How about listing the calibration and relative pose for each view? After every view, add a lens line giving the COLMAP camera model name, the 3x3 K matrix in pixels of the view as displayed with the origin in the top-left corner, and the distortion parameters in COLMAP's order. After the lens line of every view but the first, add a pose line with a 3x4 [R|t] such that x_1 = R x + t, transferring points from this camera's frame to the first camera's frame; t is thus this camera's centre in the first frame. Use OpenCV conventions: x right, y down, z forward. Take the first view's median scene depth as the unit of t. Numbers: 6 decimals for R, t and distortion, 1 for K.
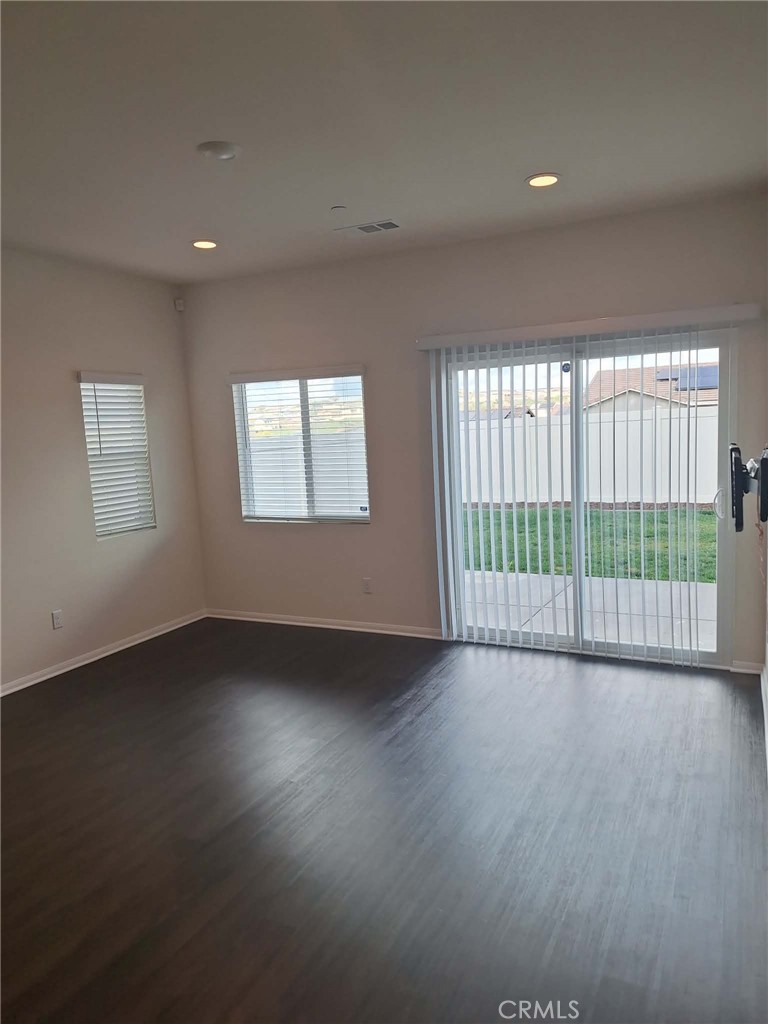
lens RADIAL K [[720.5, 0, 387.4], [0, 720.5, 513.3], [0, 0, 1]] dist [0.018903, -0.006870]
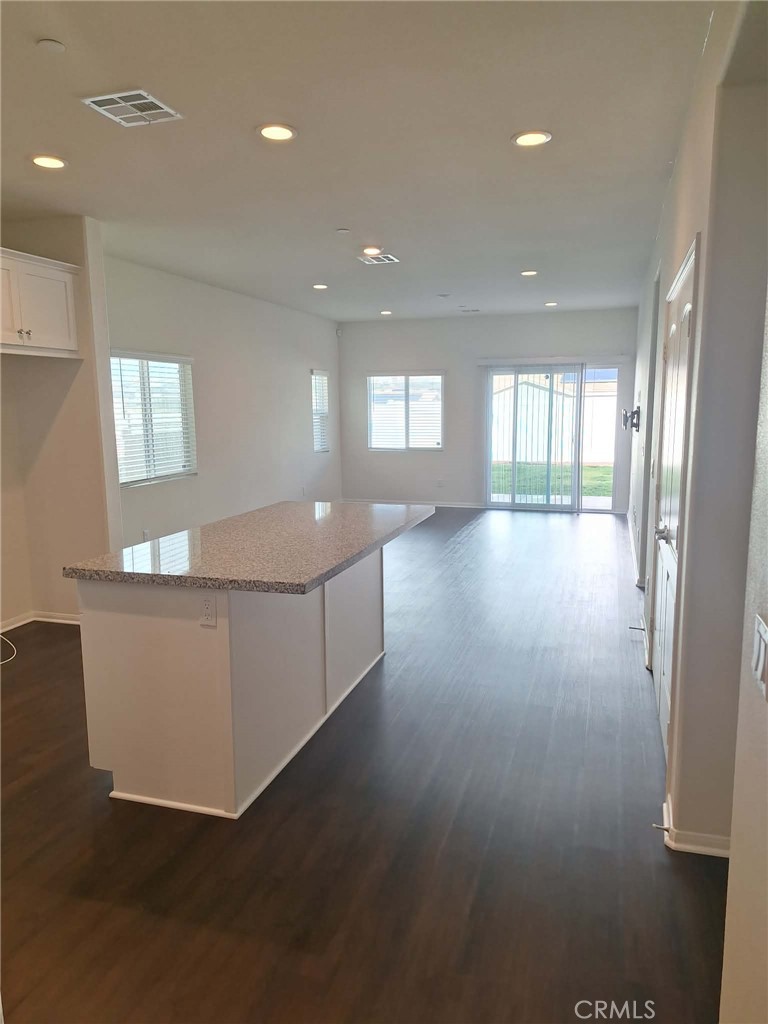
lens RADIAL K [[720.5, 0, 377.7], [0, 720.5, 510.3], [0, 0, 1]] dist [0.018903, -0.006870]
pose [[0.989694, 0.008412, 0.142953, -0.476408], [-0.011283, 0.999750, 0.019287, 0.139241], [-0.142755, -0.020701, 0.989542, -0.916598]]
